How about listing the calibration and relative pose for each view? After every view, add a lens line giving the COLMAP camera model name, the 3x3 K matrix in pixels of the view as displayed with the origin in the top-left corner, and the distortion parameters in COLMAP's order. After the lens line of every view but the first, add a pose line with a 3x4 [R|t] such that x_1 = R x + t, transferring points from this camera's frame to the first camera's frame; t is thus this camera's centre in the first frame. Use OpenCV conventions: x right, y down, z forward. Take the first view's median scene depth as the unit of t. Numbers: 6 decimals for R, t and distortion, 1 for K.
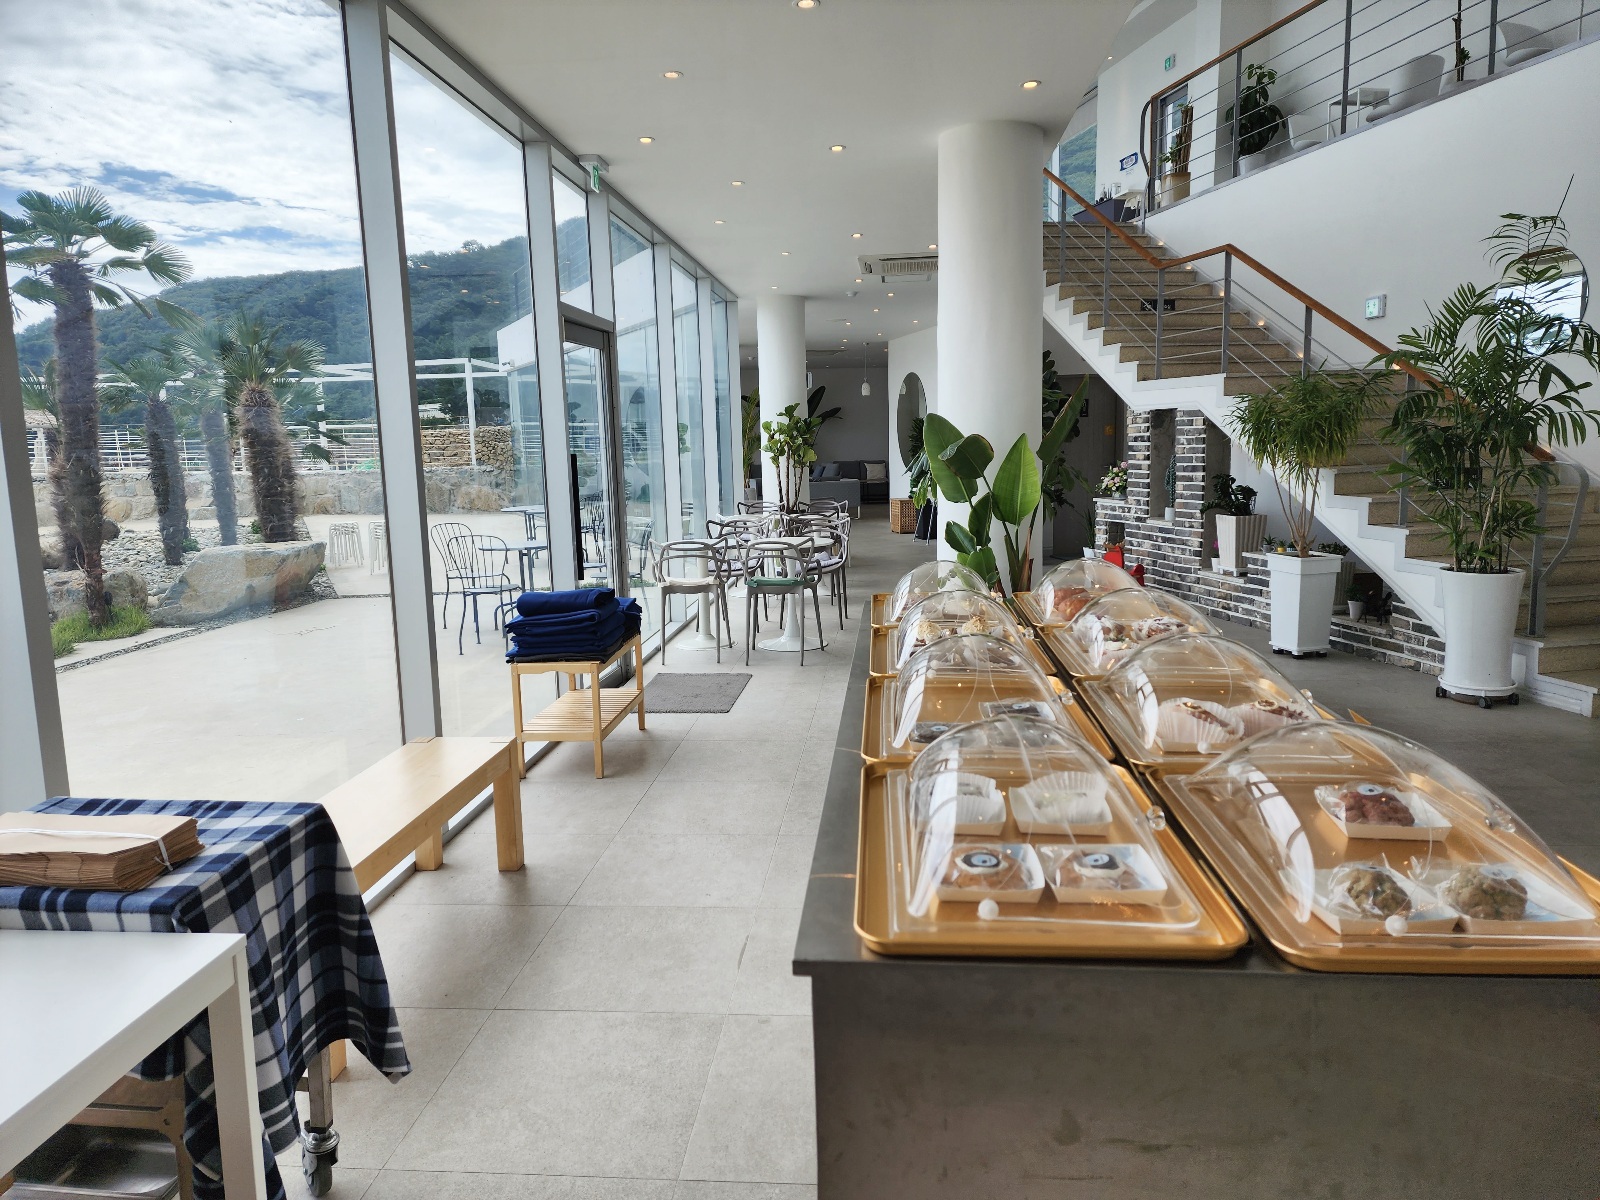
lens RADIAL K [[1090.5, 0, 794.5], [0, 1090.5, 600.3], [0, 0, 1]] dist [0.046940, -0.008390]
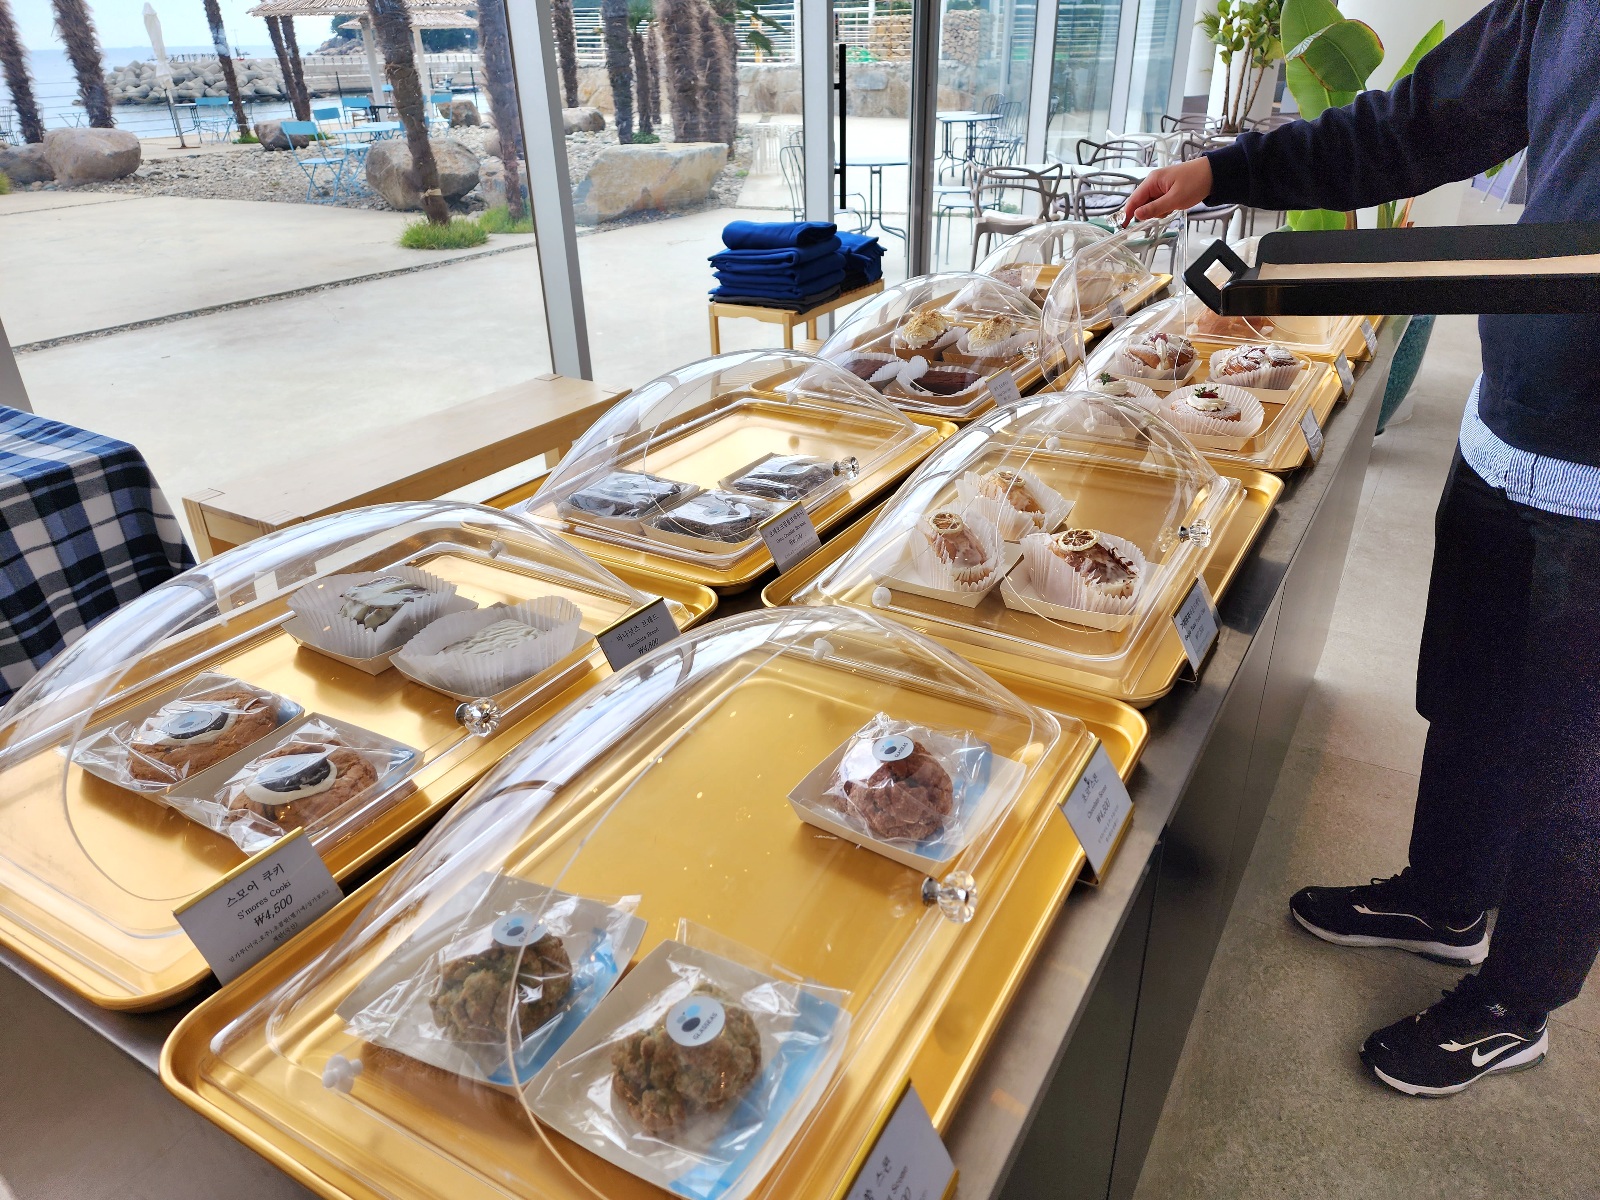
lens RADIAL K [[1090.5, 0, 801.3], [0, 1090.5, 605.0], [0, 0, 1]] dist [0.046940, -0.008390]
pose [[0.897198, 0.213167, -0.386775, 0.217517], [-0.073922, 0.935927, 0.344349, -0.026468], [0.435397, -0.280358, 0.855470, 0.172950]]
